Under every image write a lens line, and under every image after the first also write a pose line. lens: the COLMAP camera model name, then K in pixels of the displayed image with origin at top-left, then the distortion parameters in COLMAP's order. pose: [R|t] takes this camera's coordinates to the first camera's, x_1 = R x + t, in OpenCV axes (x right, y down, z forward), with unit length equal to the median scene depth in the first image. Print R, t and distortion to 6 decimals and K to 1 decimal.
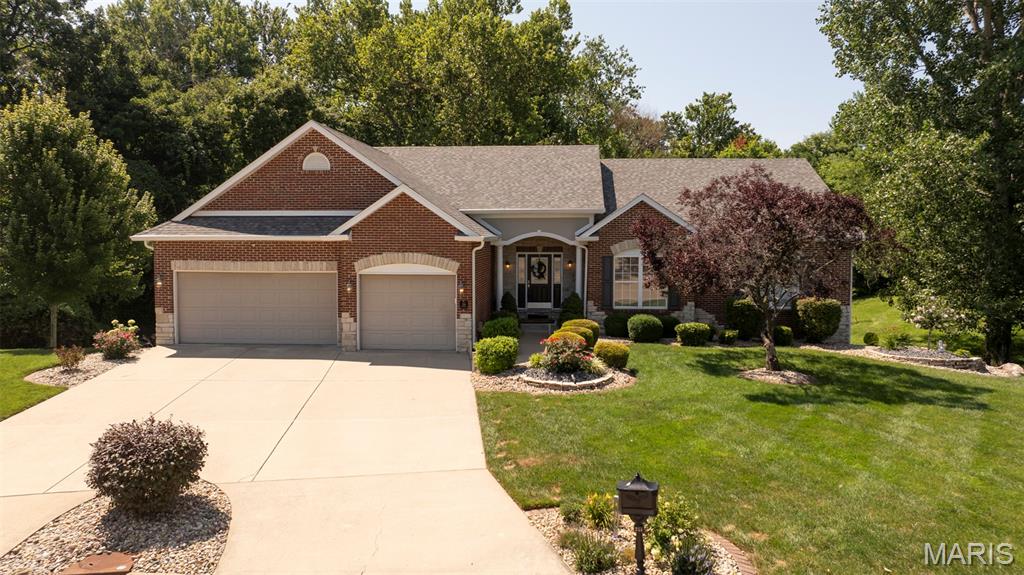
lens RADIAL K [[720.0, 0, 516.5], [0, 720.0, 283.5], [0, 0, 1]] dist [-0.018050, 0.006050]
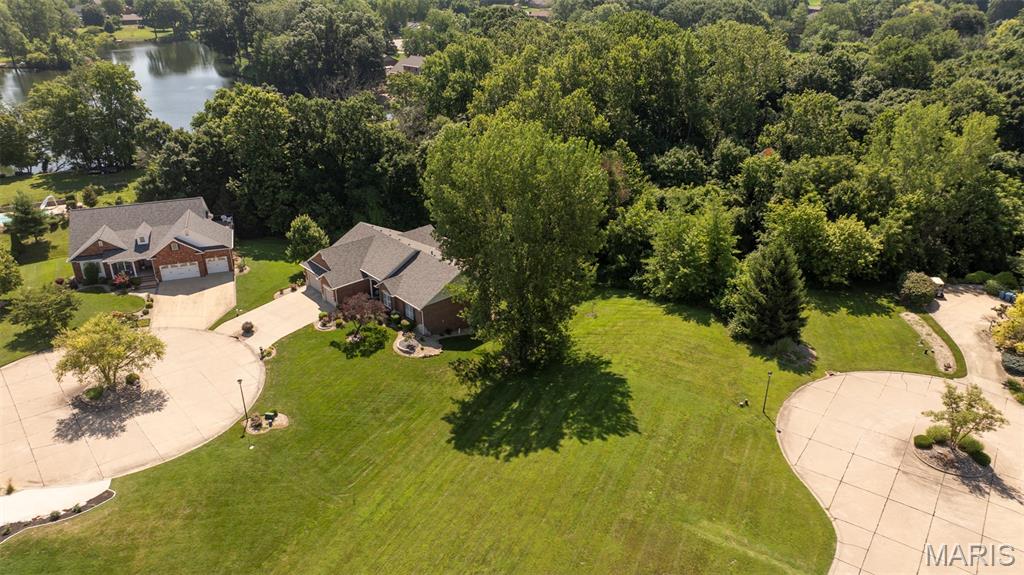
lens RADIAL K [[720.0, 0, 516.5], [0, 720.0, 283.5], [0, 0, 1]] dist [-0.018050, 0.006050]
pose [[0.718480, 0.294759, -0.630003, 3.423448], [-0.045757, 0.923833, 0.380050, -1.764662], [0.694041, -0.244231, 0.677243, -1.214599]]
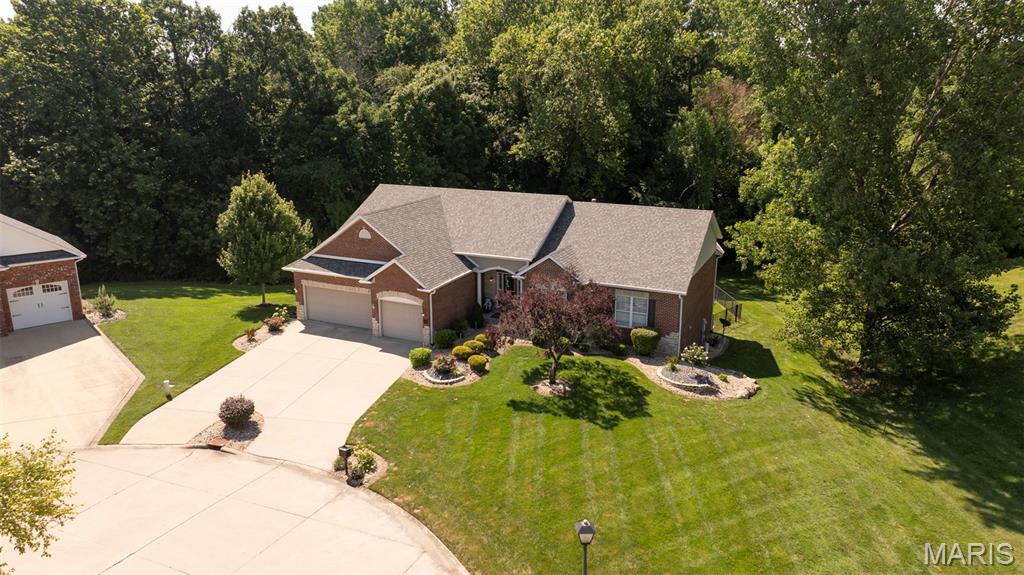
lens RADIAL K [[720.0, 0, 516.5], [0, 720.0, 283.5], [0, 0, 1]] dist [-0.018050, 0.006050]
pose [[0.936240, 0.090313, -0.339555, 0.738014], [-0.021847, 0.979494, 0.200283, -0.426547], [0.350681, -0.180095, 0.919015, -0.604781]]
